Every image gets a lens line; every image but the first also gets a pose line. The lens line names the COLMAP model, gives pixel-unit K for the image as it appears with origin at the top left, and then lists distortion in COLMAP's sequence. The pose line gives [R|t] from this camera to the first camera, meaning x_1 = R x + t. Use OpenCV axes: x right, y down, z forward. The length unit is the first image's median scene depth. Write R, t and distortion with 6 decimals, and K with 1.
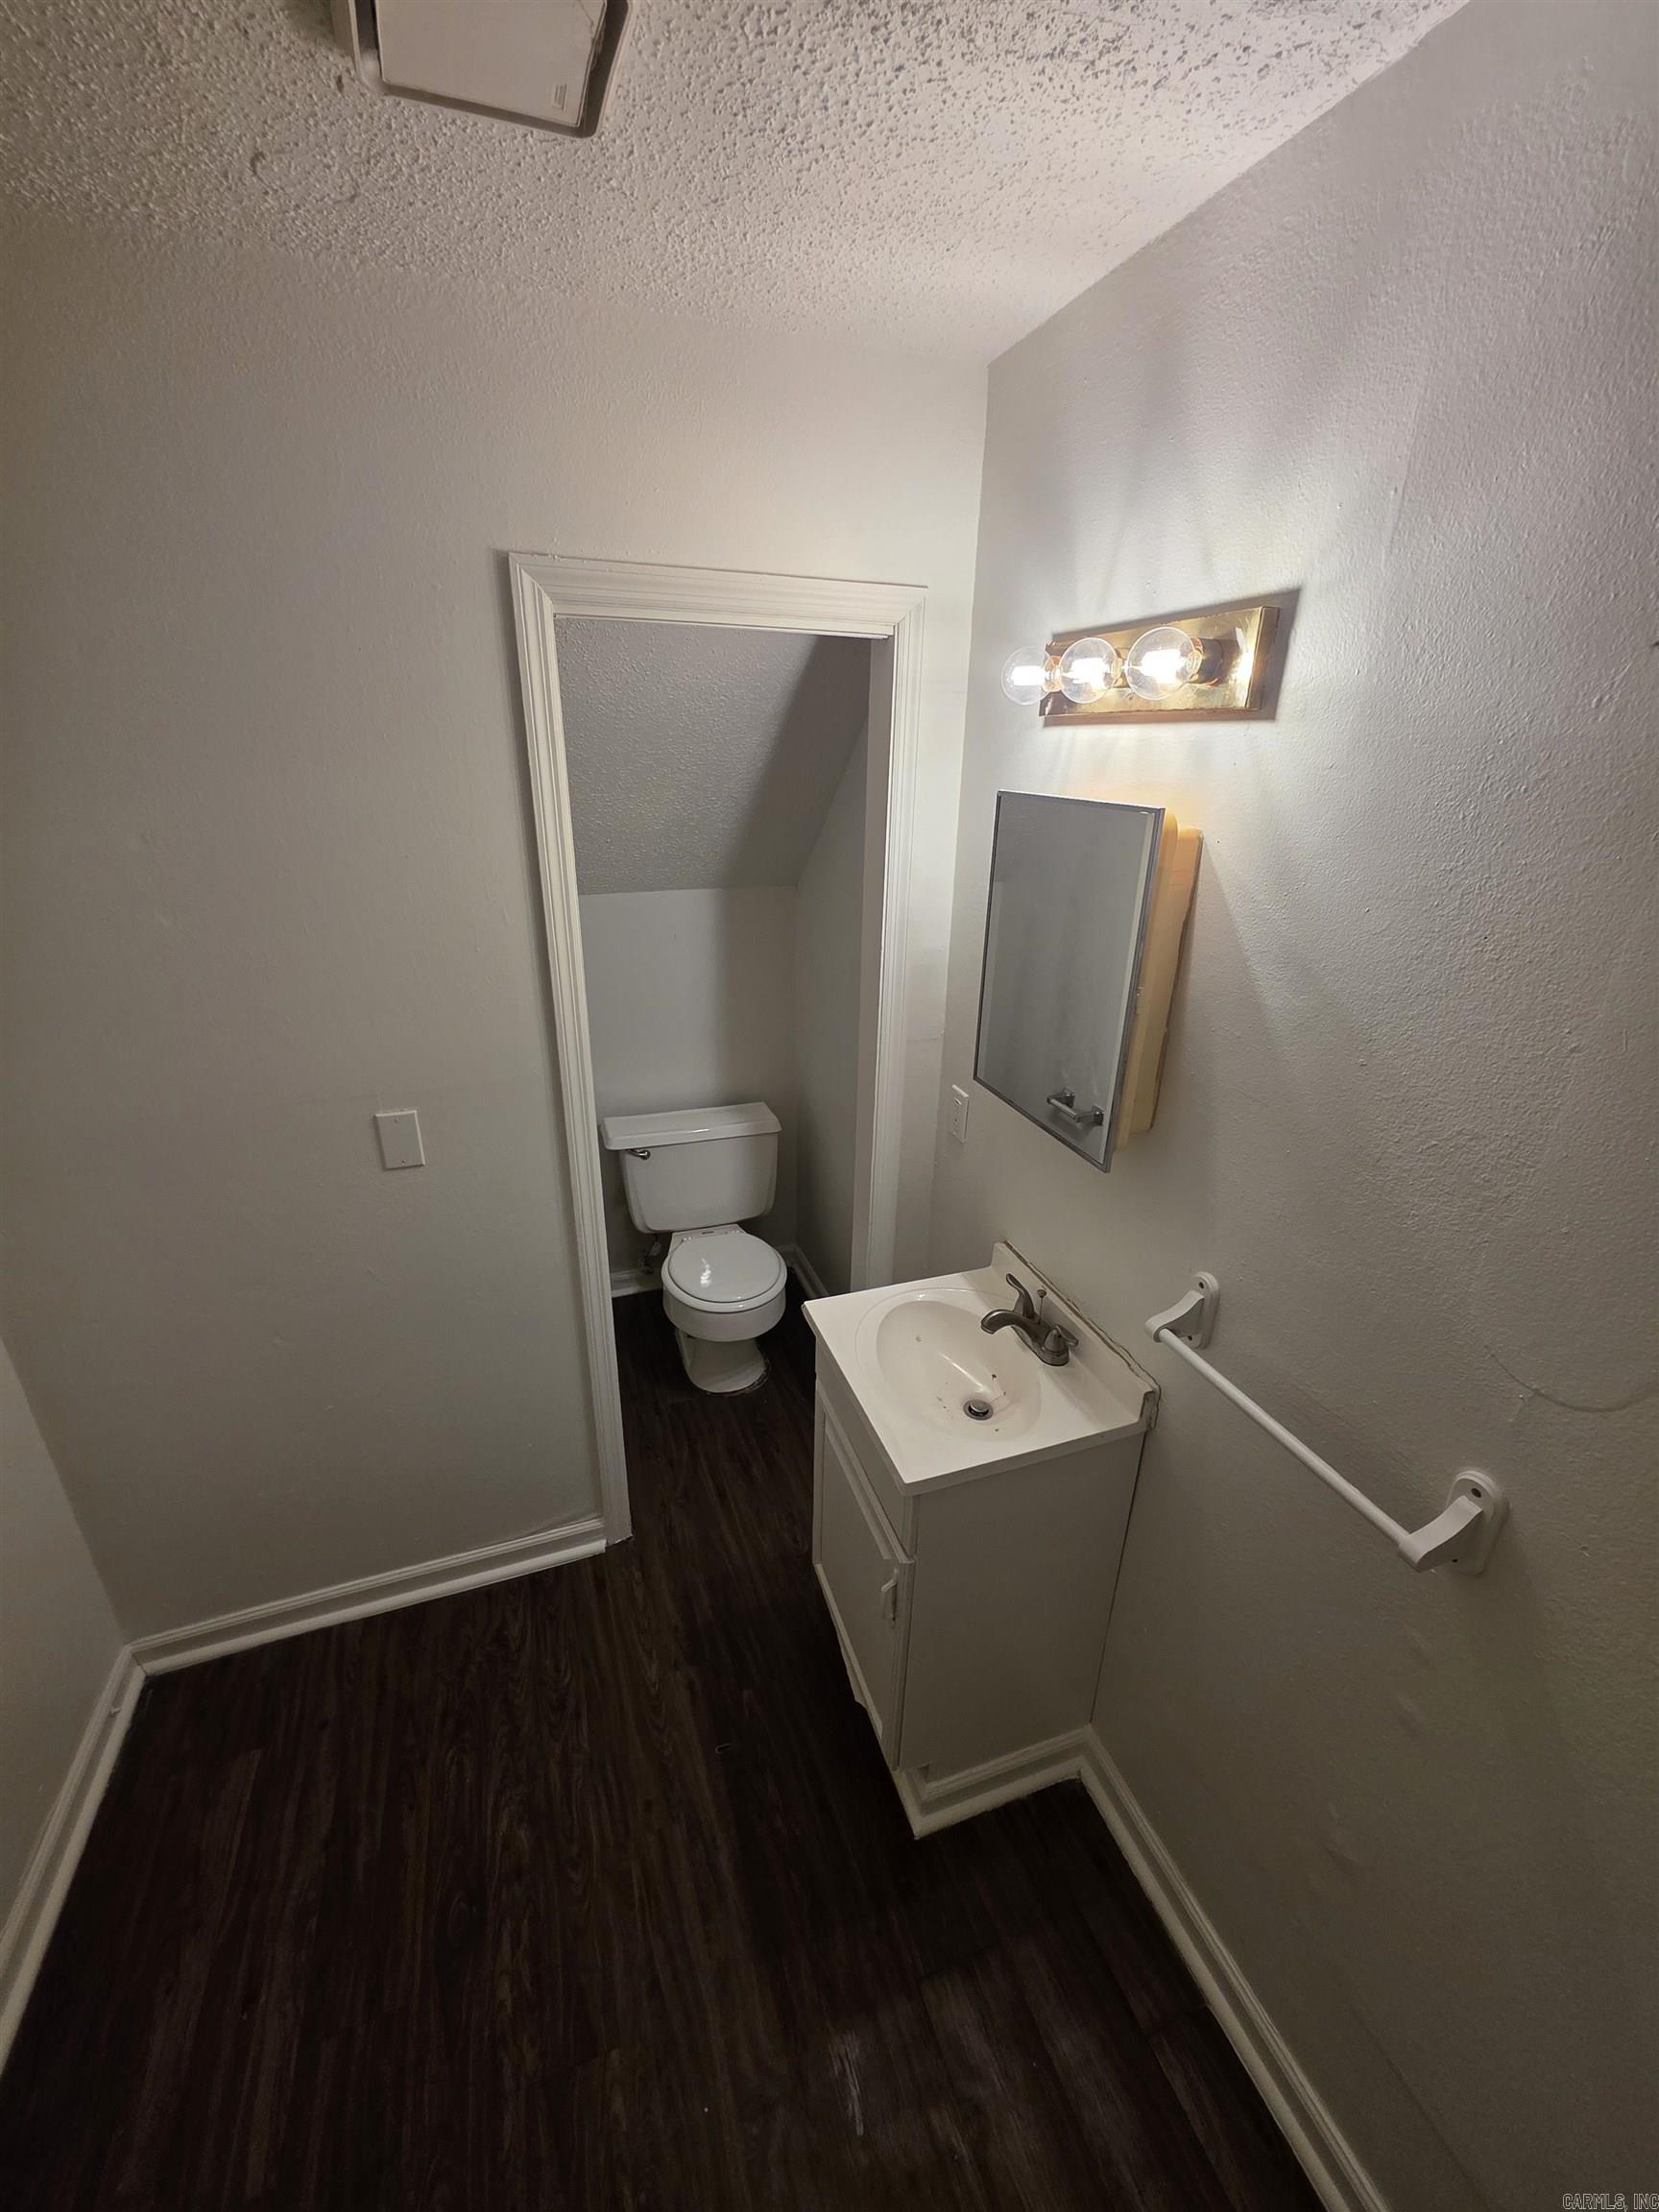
lens RADIAL K [[881.4, 0, 828.3], [0, 881.4, 1100.9], [0, 0, 1]] dist [0.001894, -0.001200]
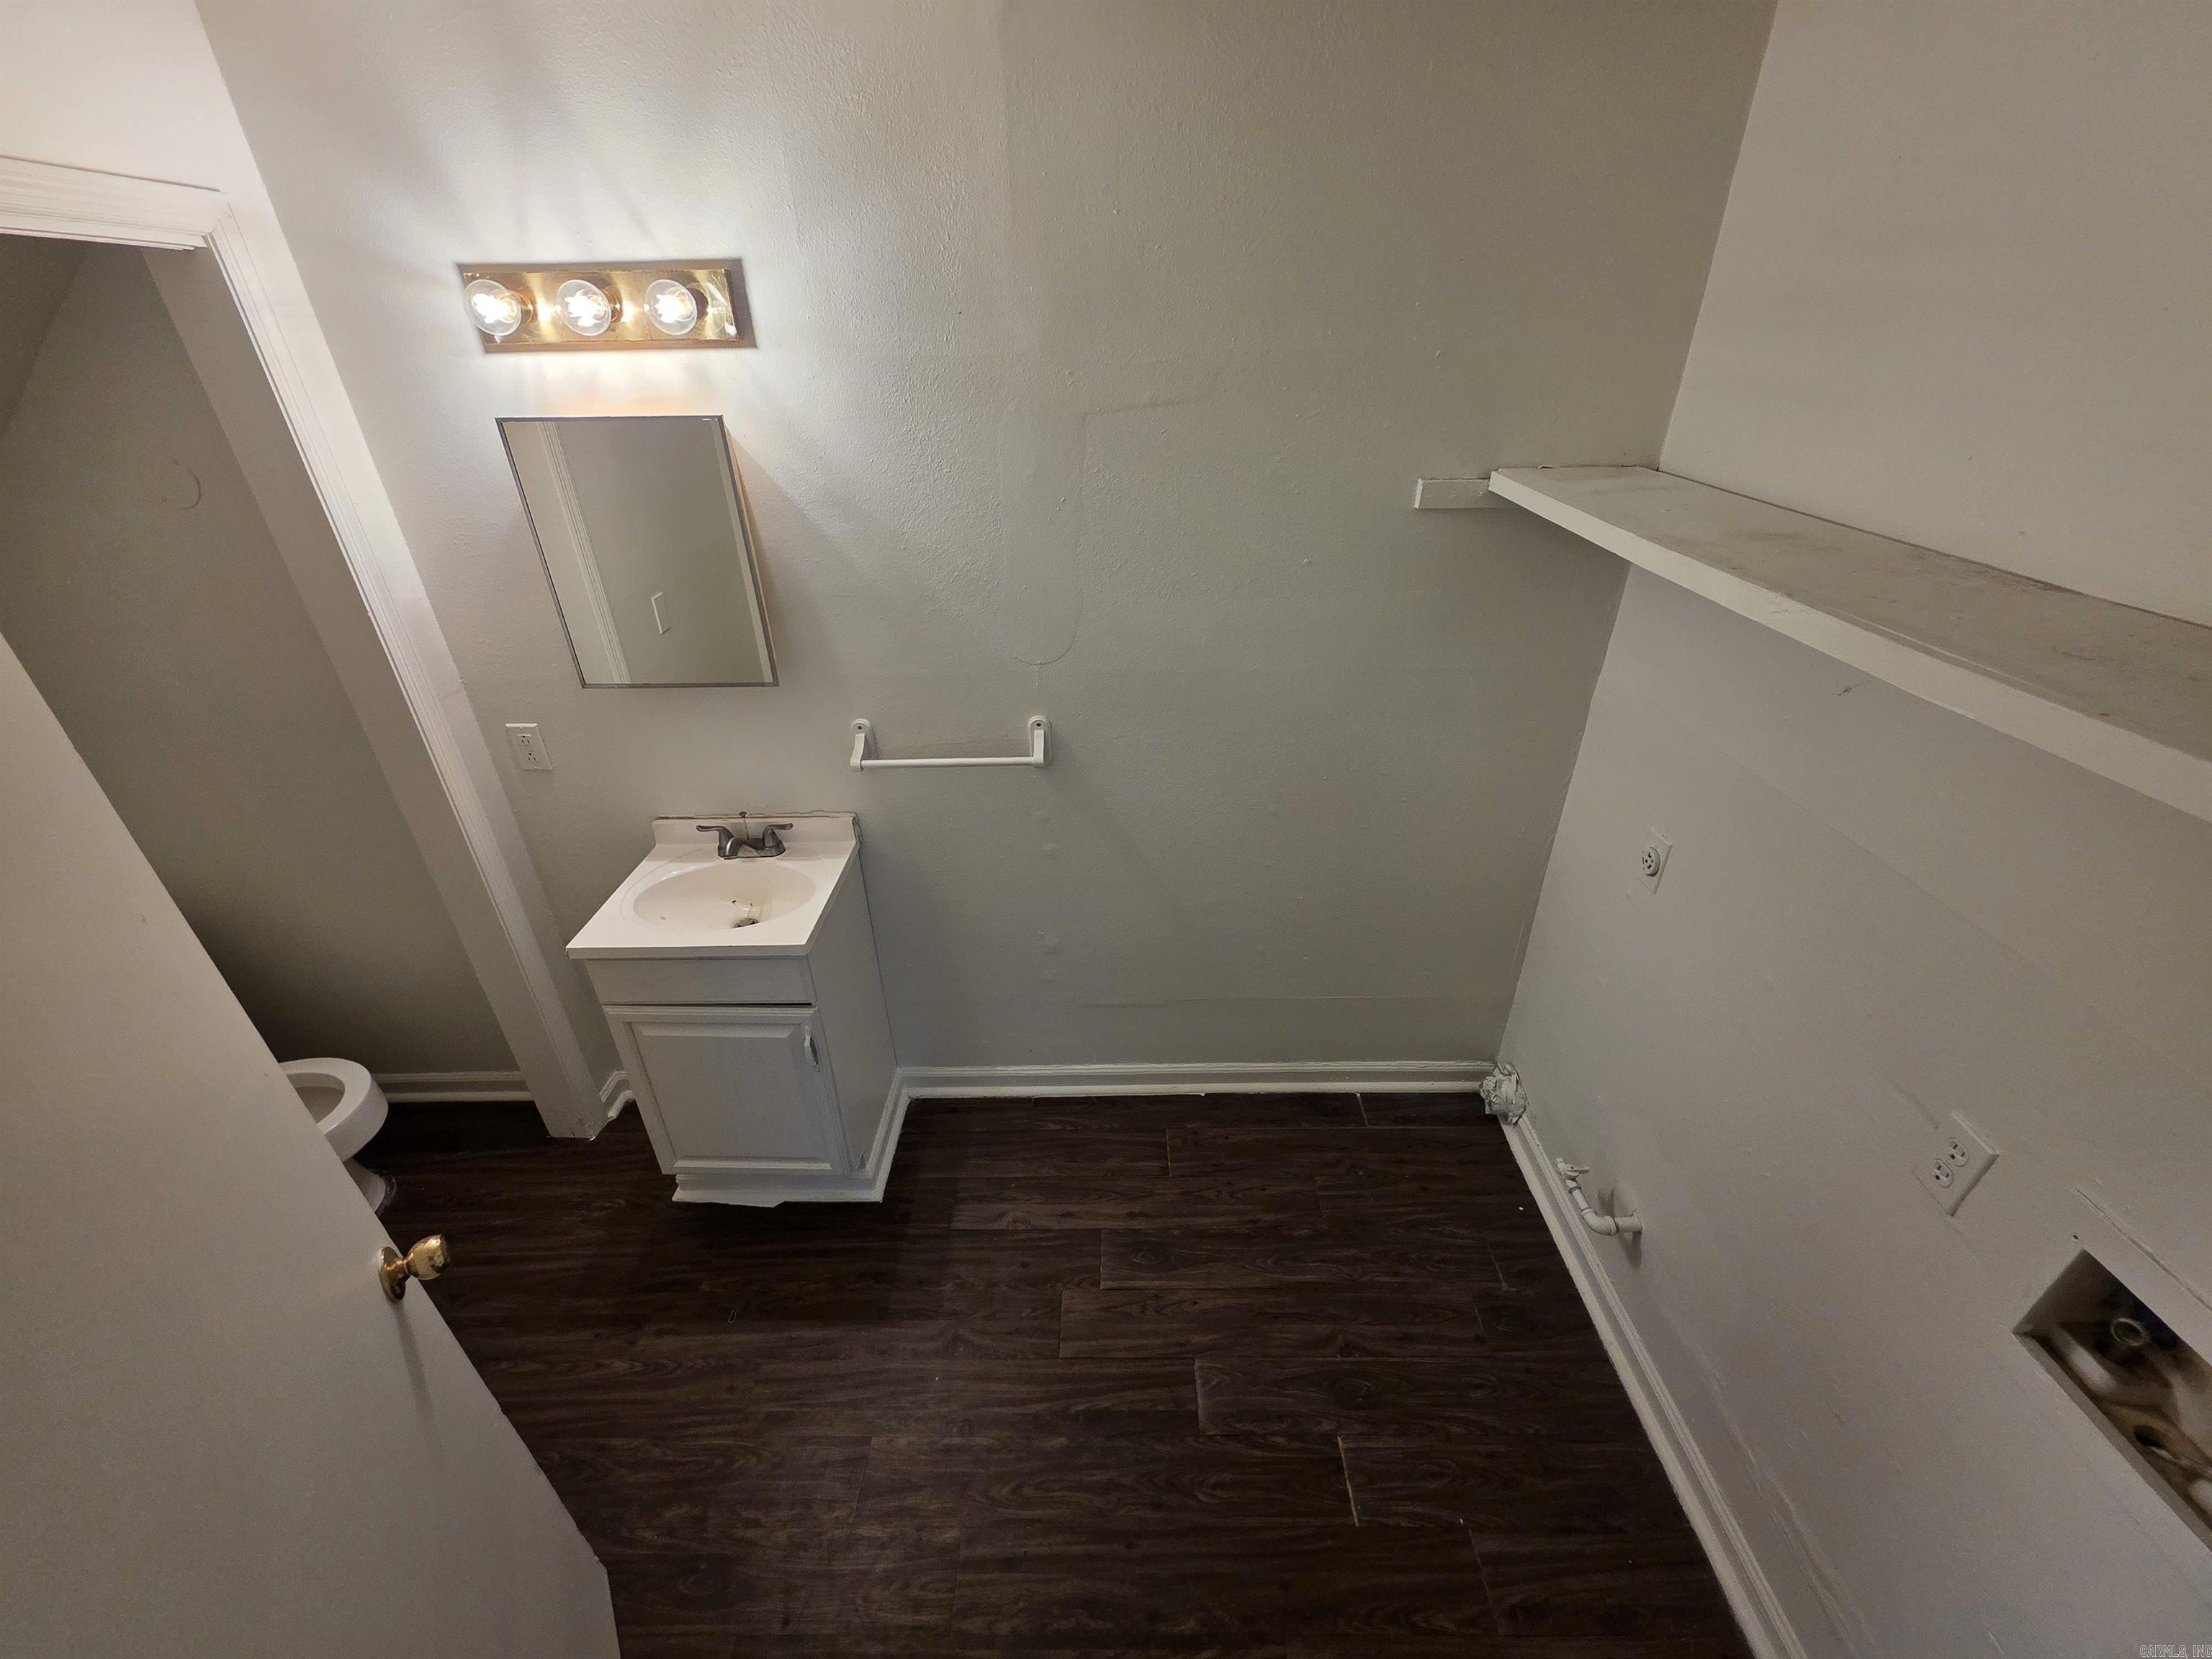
lens RADIAL K [[881.4, 0, 1103.5], [0, 881.4, 832.2], [0, 0, 1]] dist [0.001894, -0.001200]
pose [[0.334742, -0.484105, 0.808449, -0.680080], [0.373207, 0.855897, 0.357989, -0.026007], [-0.865254, 0.181885, 0.467176, -0.058627]]
